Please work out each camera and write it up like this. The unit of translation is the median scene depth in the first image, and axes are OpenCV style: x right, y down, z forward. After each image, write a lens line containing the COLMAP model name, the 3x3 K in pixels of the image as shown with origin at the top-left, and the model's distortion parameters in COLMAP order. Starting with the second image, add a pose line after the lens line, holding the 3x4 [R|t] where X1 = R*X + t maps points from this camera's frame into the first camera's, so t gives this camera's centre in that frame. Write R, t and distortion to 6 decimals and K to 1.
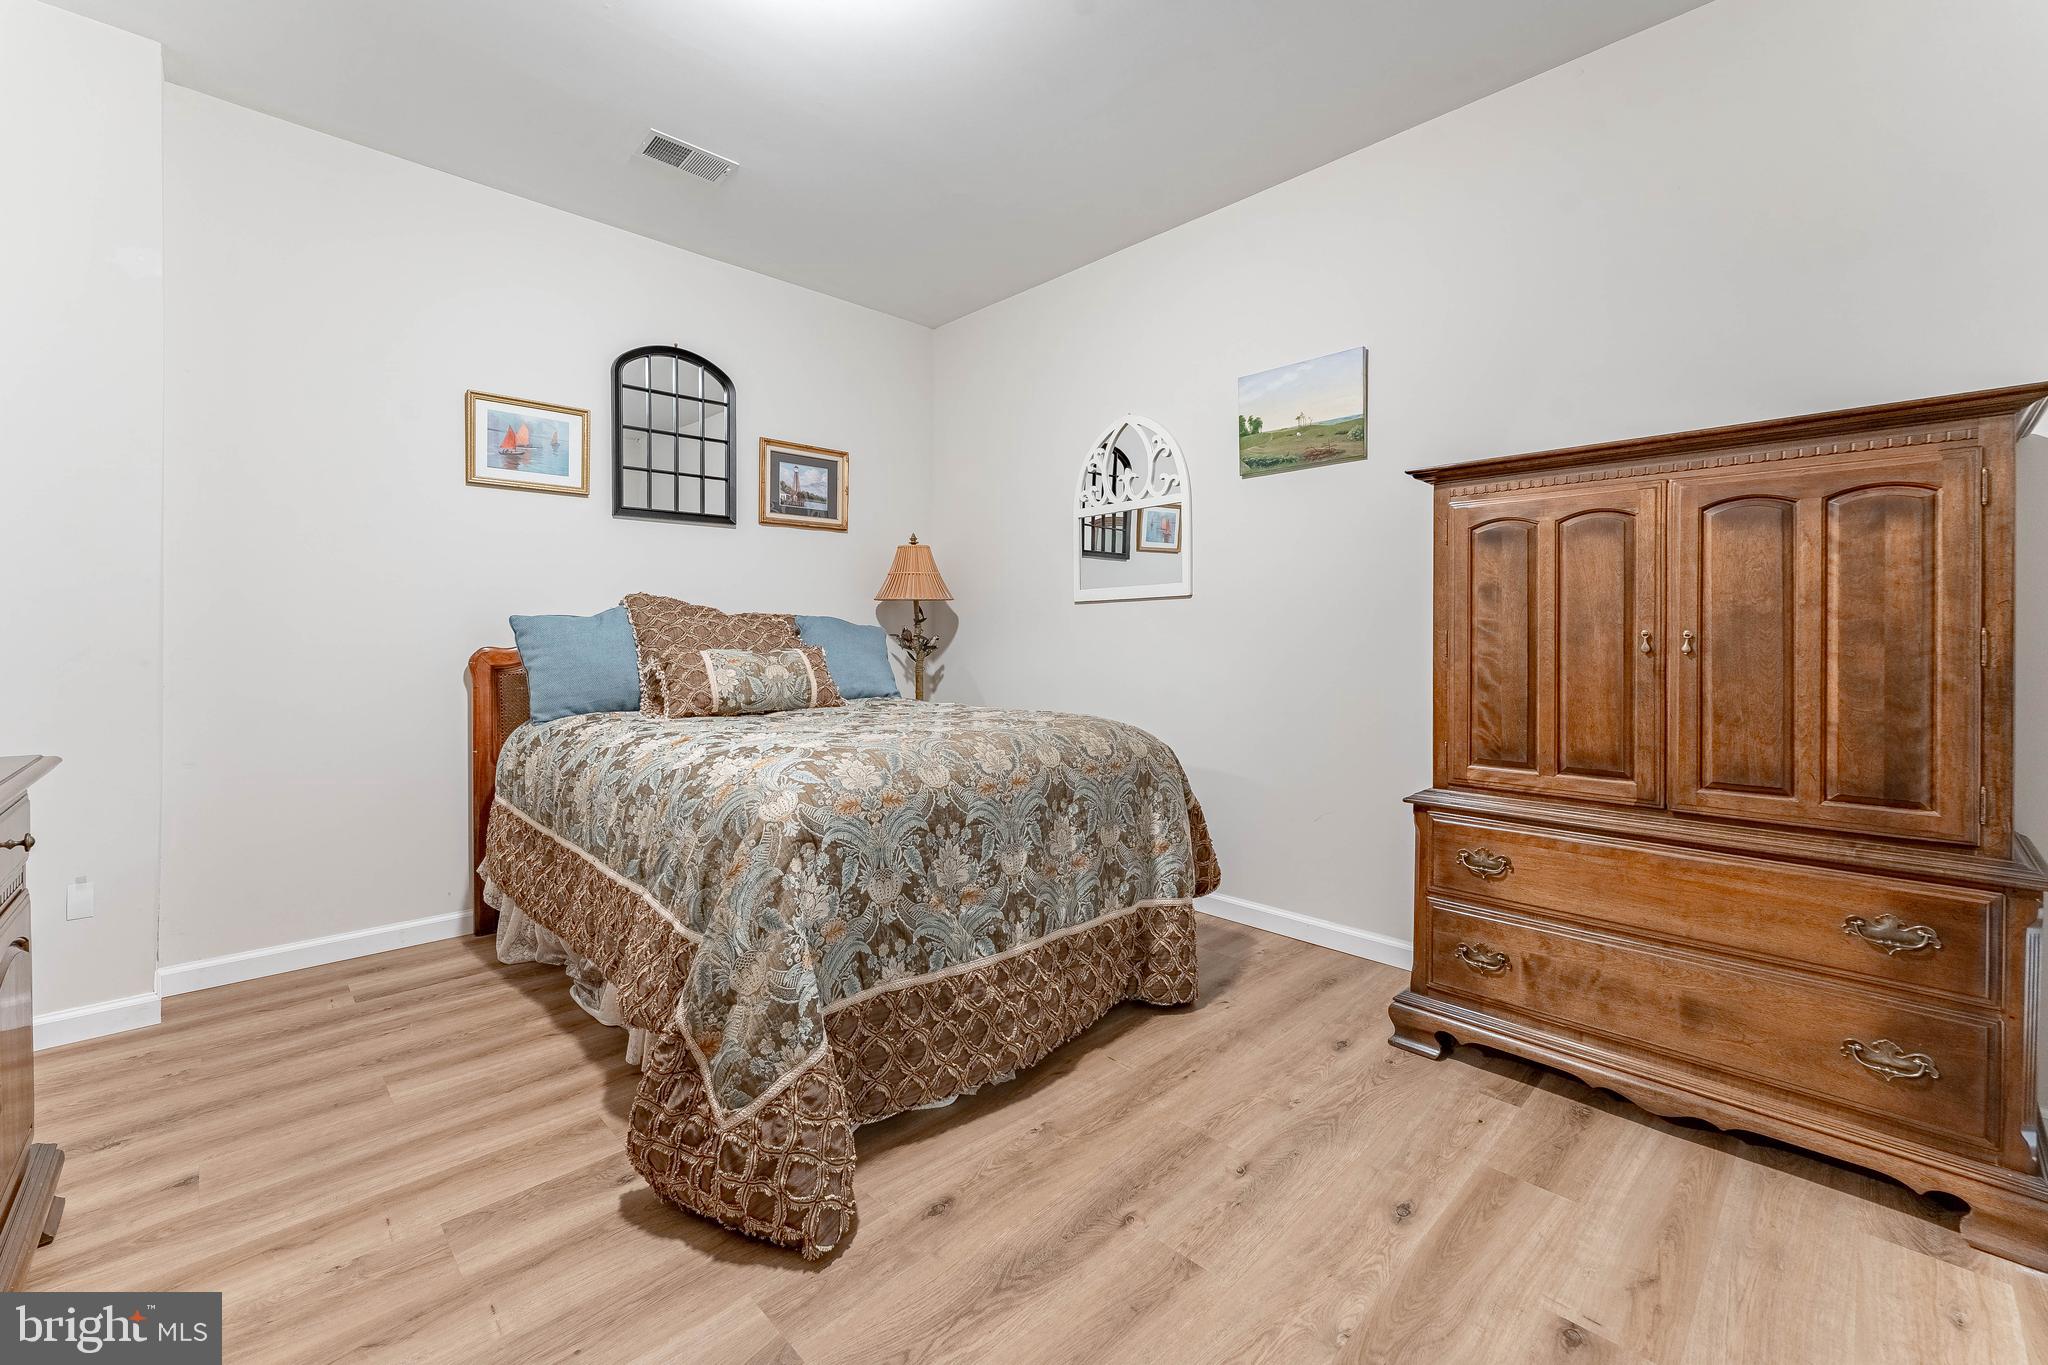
lens RADIAL K [[853.4, 0, 1030.1], [0, 853.4, 644.0], [0, 0, 1]] dist [0.000963, -0.000085]
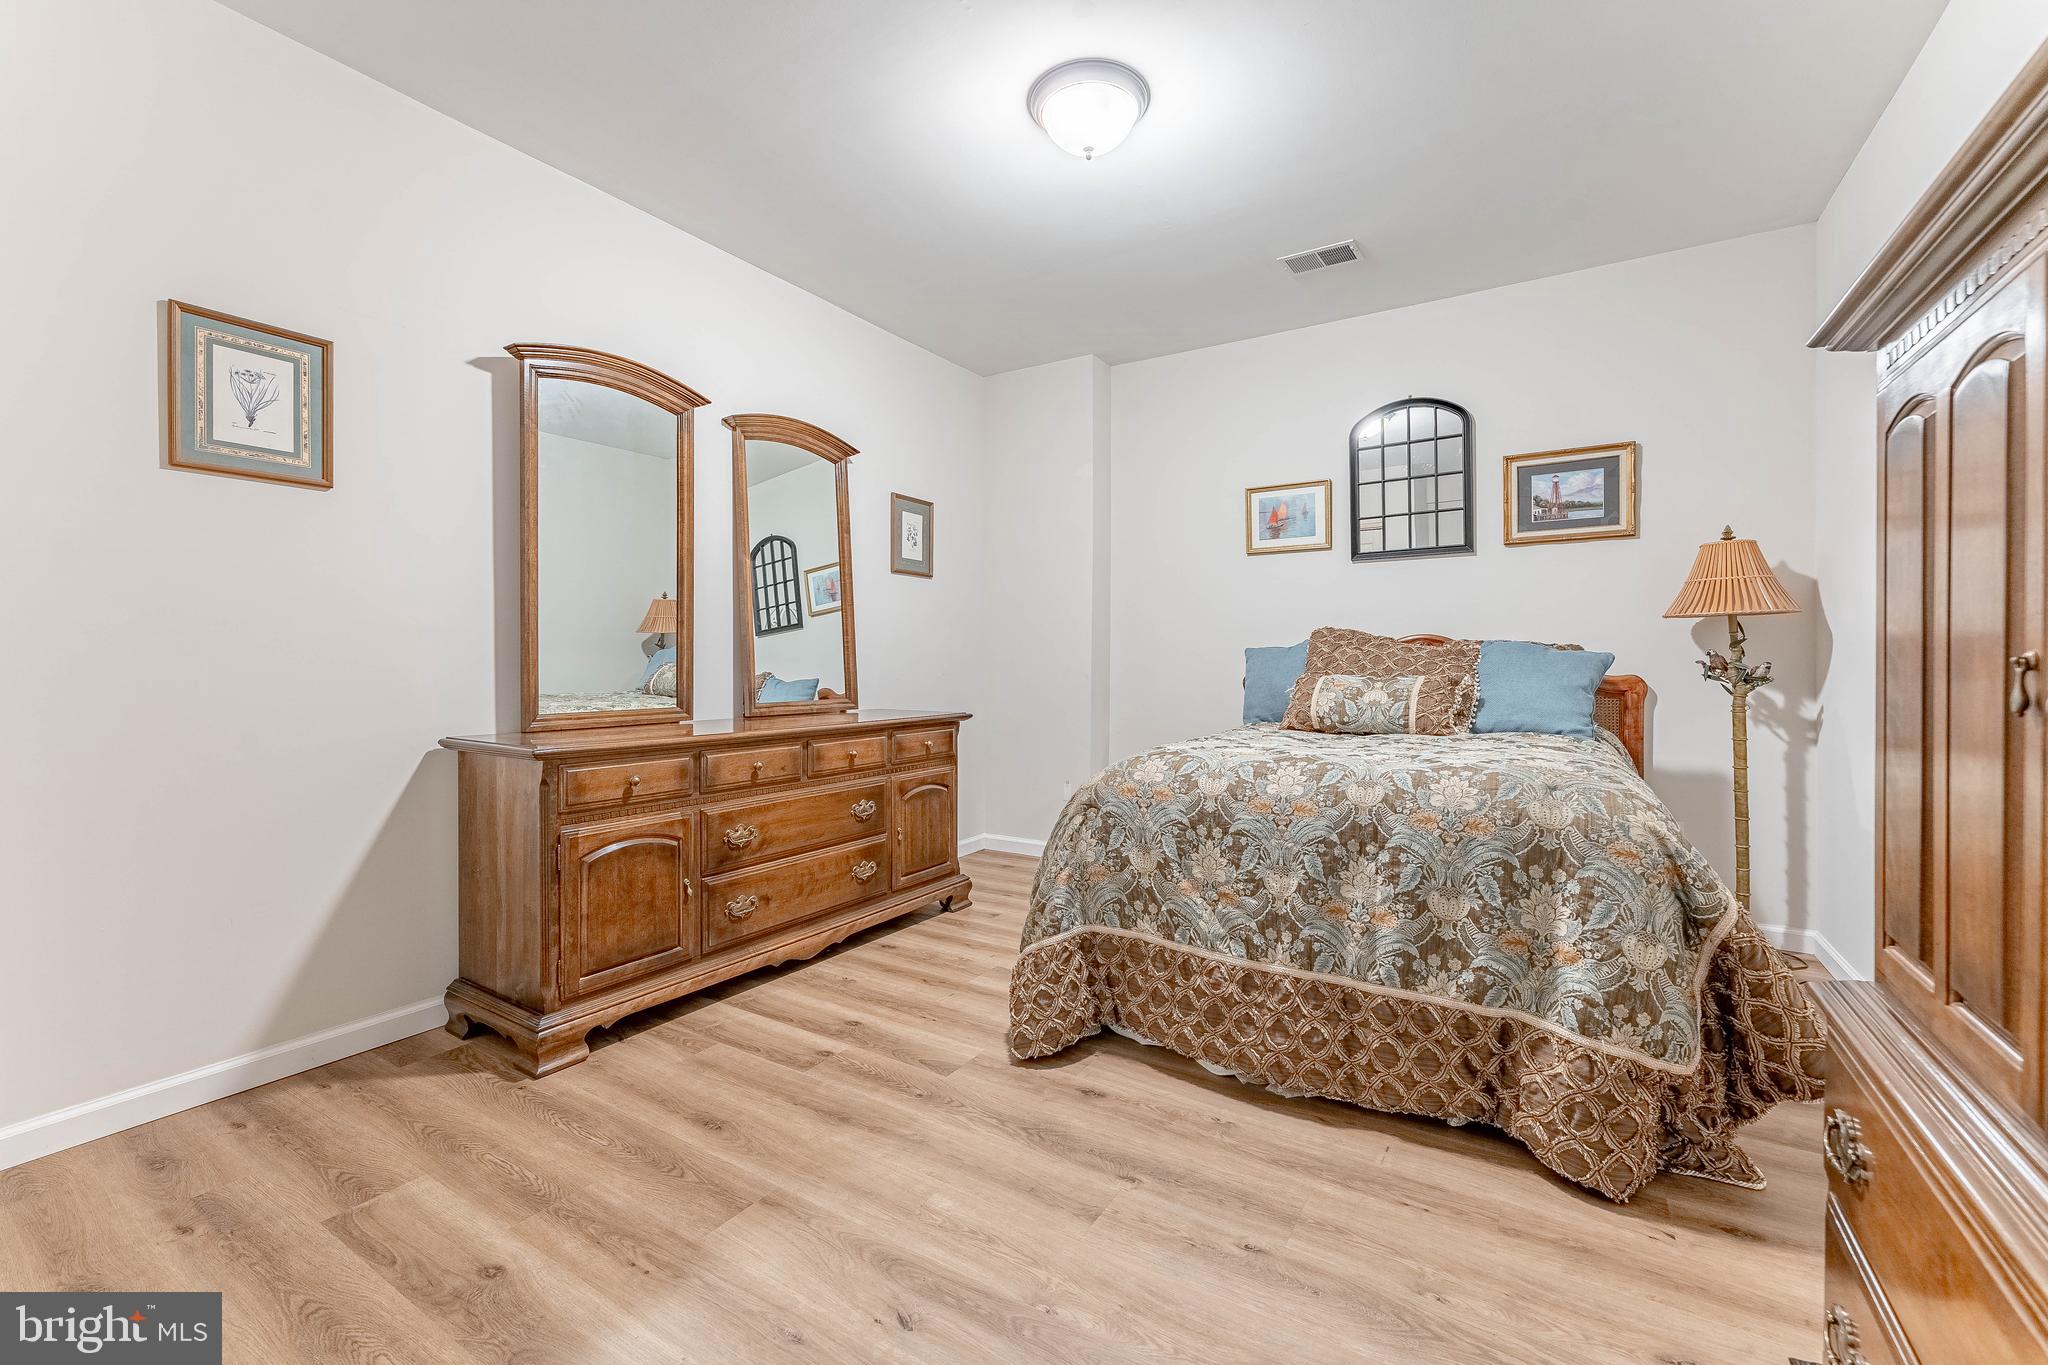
lens RADIAL K [[827.7, 0, 998.6], [0, 827.7, 682.5], [0, 0, 1]] dist [-0.000722, -0.000236]
pose [[0.215153, 0.022605, -0.976319, 0.728822], [-0.009945, 0.999731, 0.020955, -0.002751], [0.976530, 0.005201, 0.215320, 0.380378]]
